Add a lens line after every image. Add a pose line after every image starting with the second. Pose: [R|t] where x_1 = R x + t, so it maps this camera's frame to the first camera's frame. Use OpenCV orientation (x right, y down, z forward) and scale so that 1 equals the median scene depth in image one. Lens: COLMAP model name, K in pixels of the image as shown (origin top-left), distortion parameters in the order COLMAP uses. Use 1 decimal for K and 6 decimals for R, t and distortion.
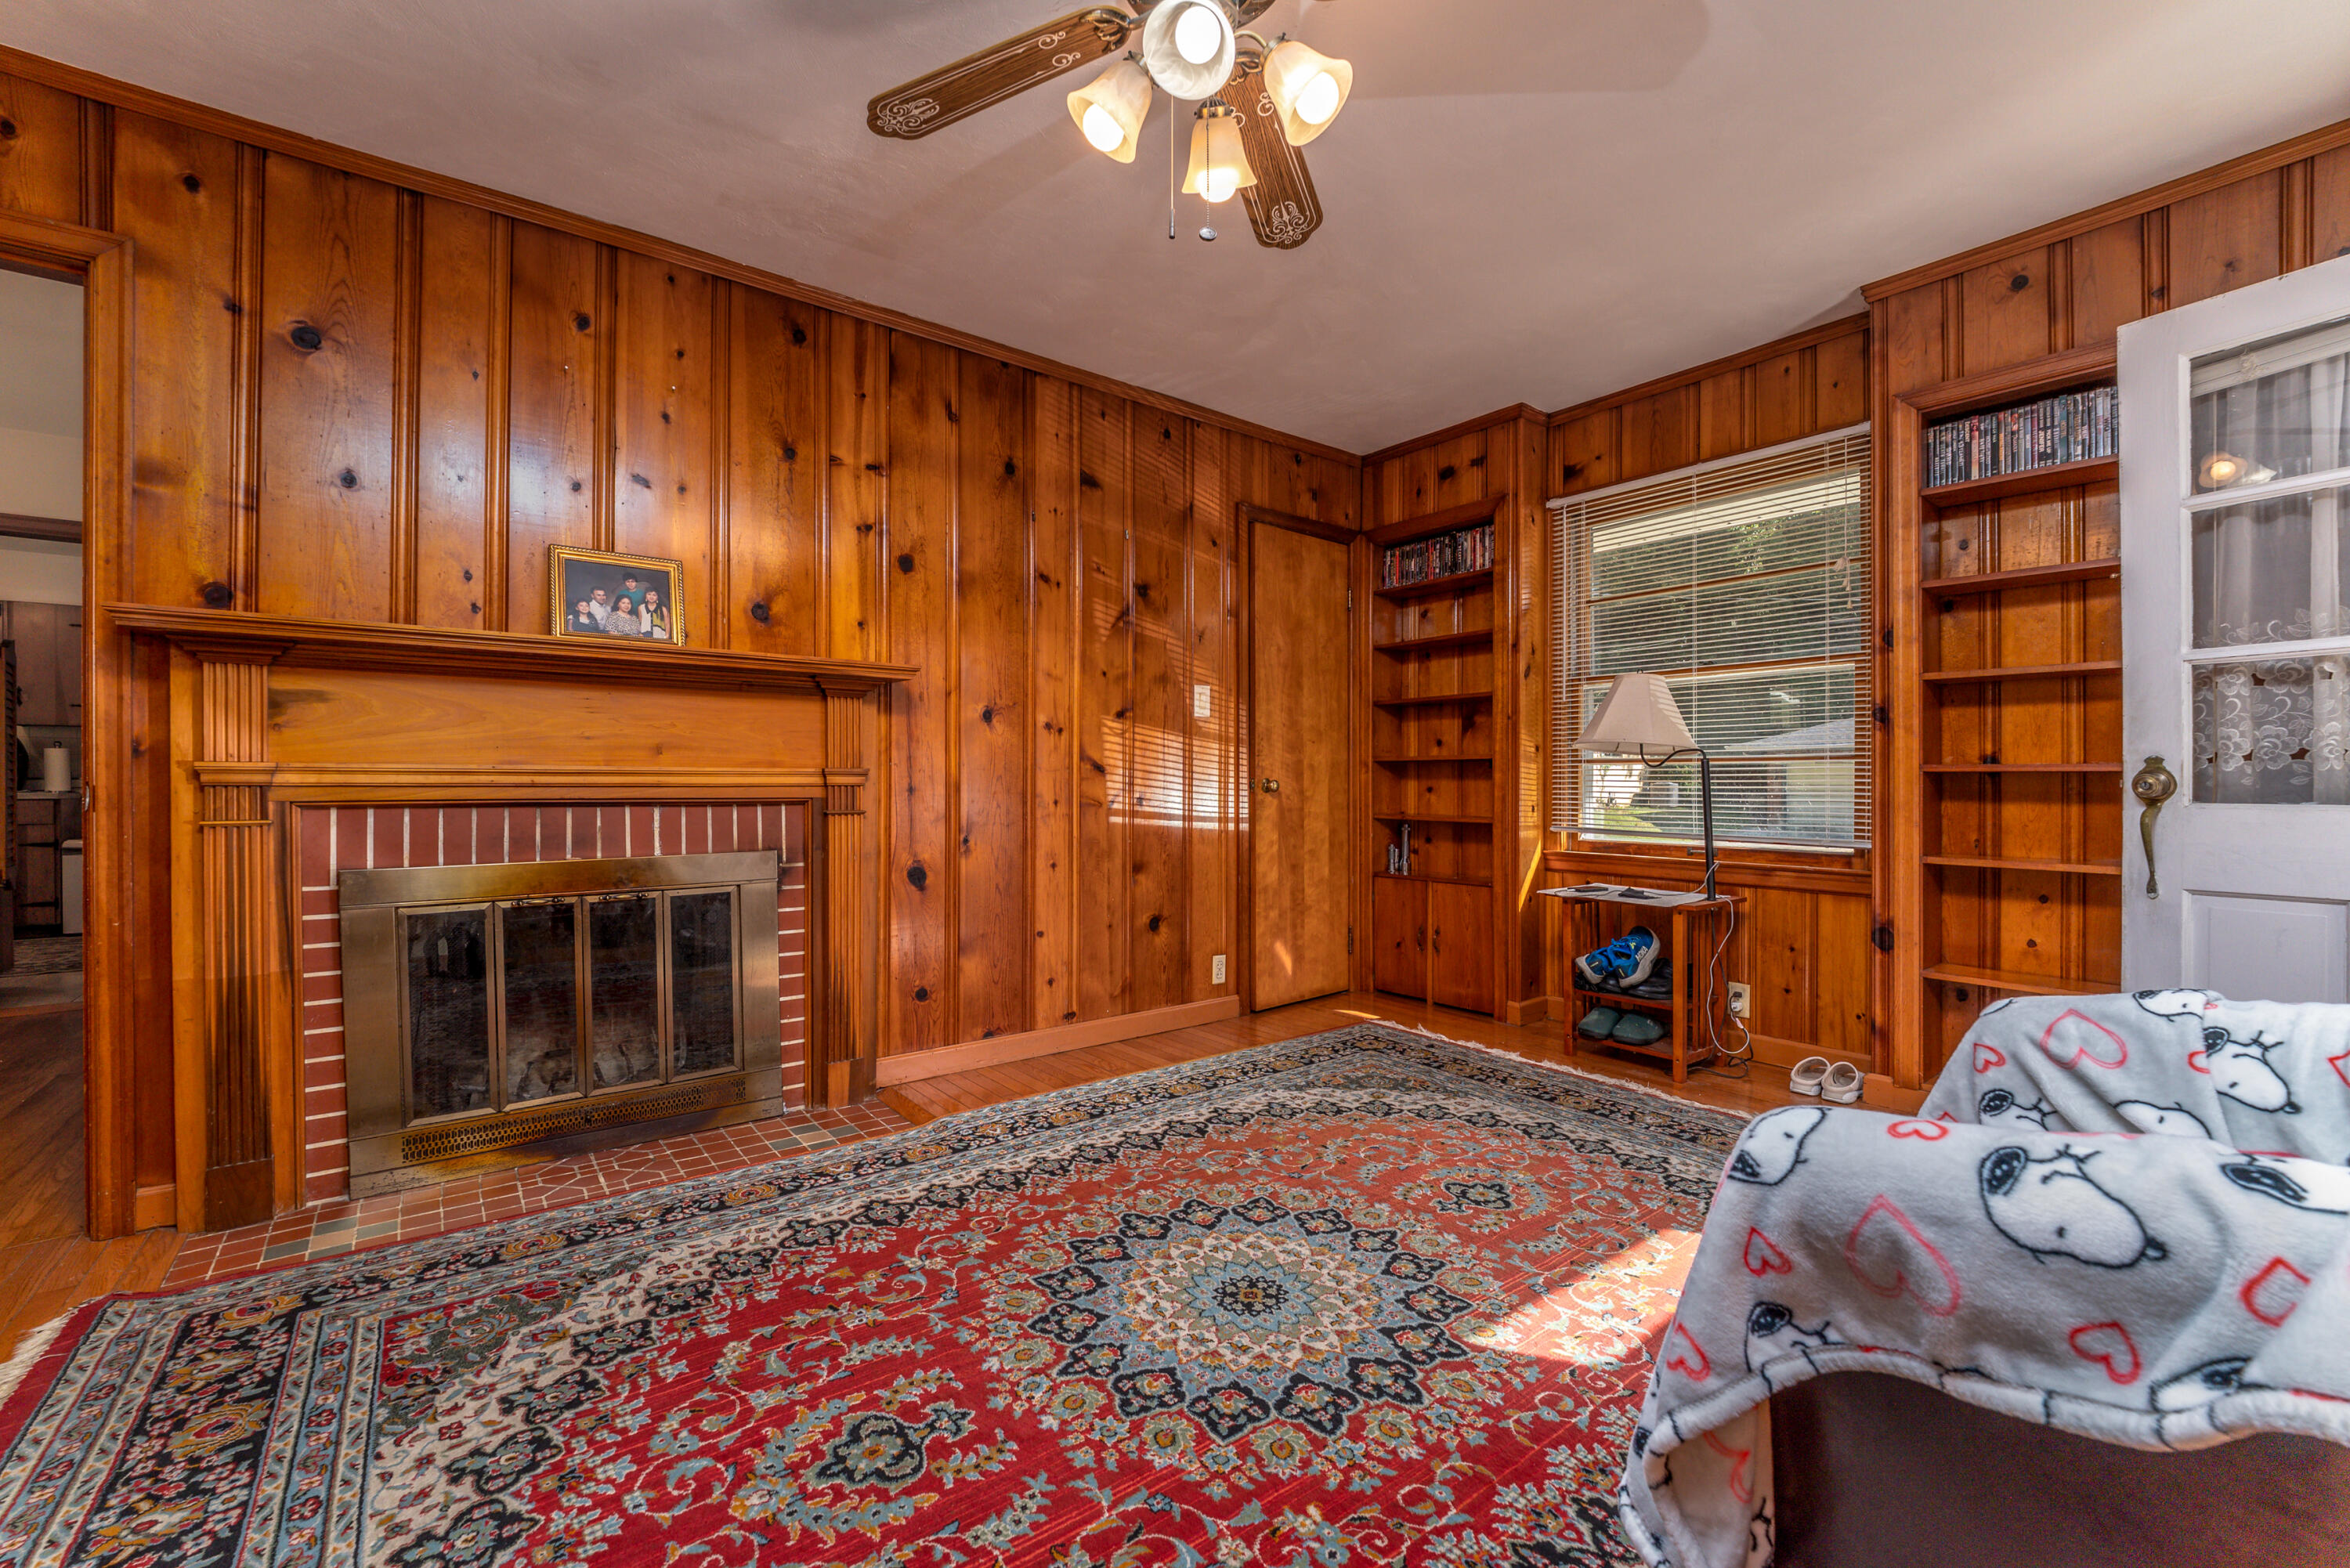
lens RADIAL K [[961.3, 0, 1165.7], [0, 961.3, 795.3], [0, 0, 1]] dist [0.015485, -0.014834]
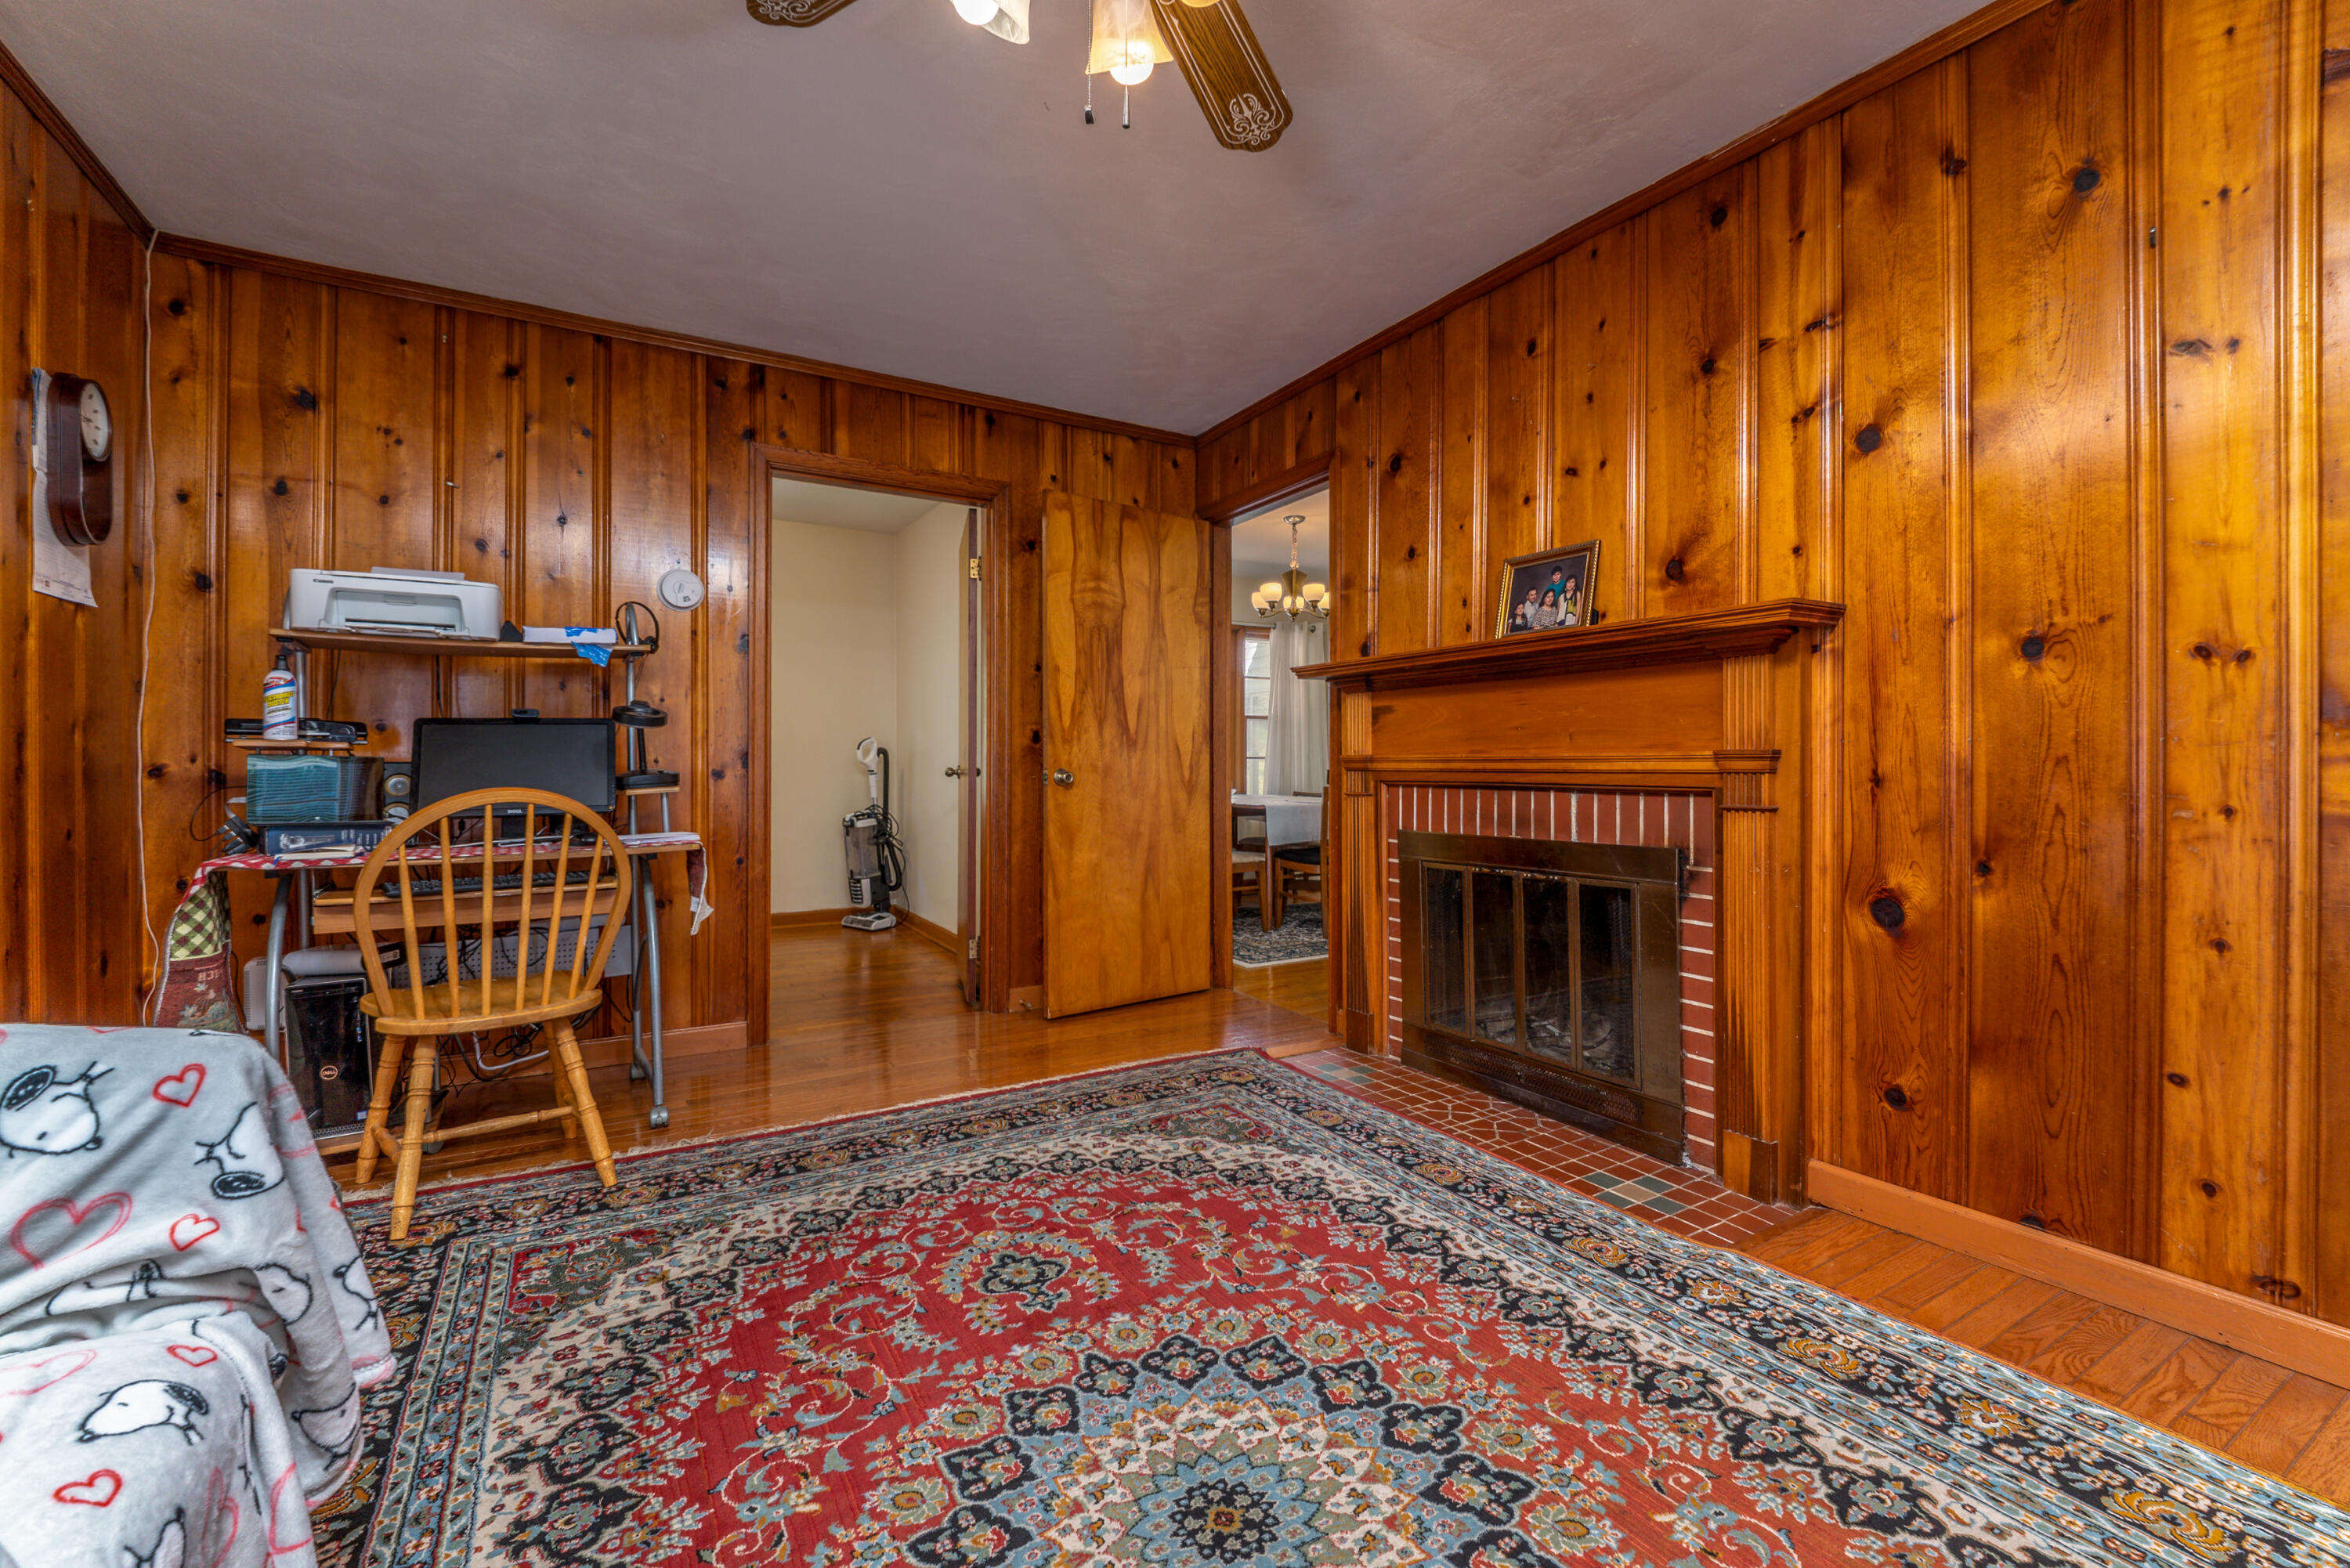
lens RADIAL K [[984.2, 0, 1184.8], [0, 984.2, 768.7], [0, 0, 1]] dist [0.017307, -0.014206]
pose [[-0.096772, 0.003310, -0.995301, 0.608080], [-0.010720, 0.999933, 0.004368, -0.014661], [0.995249, 0.011092, -0.096730, 0.795000]]
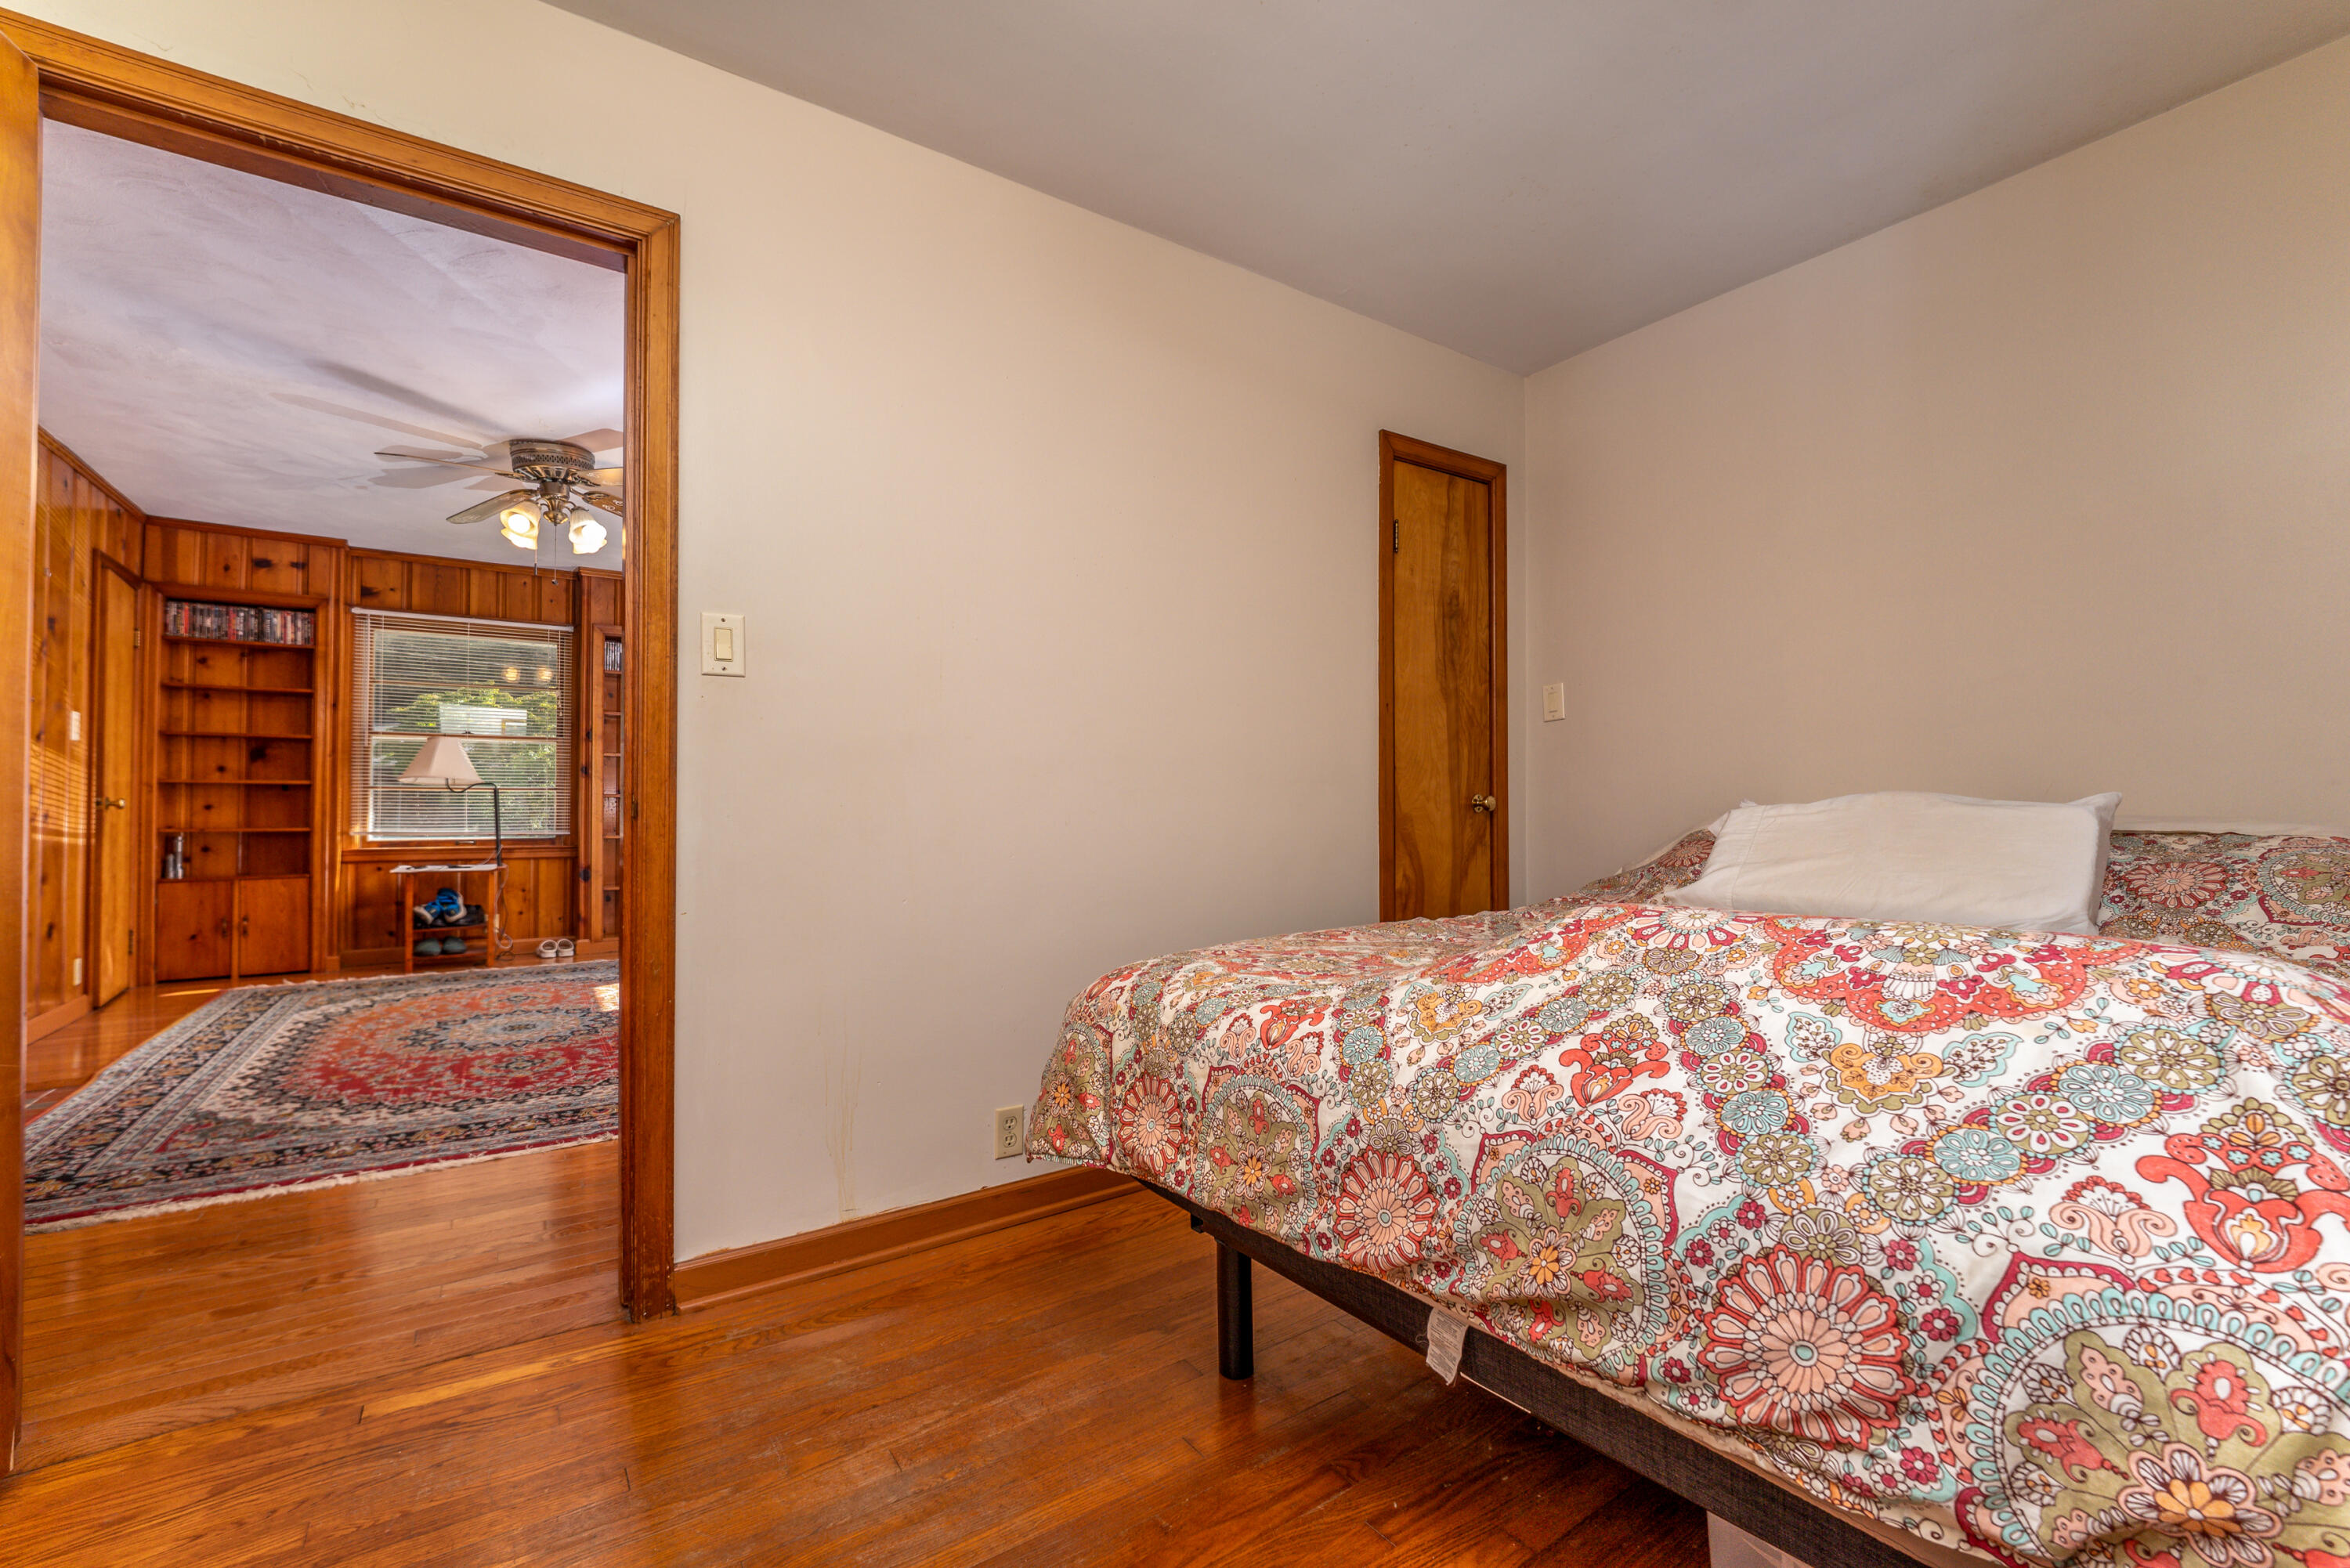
lens RADIAL K [[984.2, 0, 1184.8], [0, 984.2, 768.7], [0, 0, 1]] dist [0.017307, -0.014206]
pose [[0.043094, 0.035668, 0.998434, -1.695342], [0.008656, 0.999312, -0.036073, 0.003159], [-0.999034, 0.010197, 0.042756, -0.520402]]
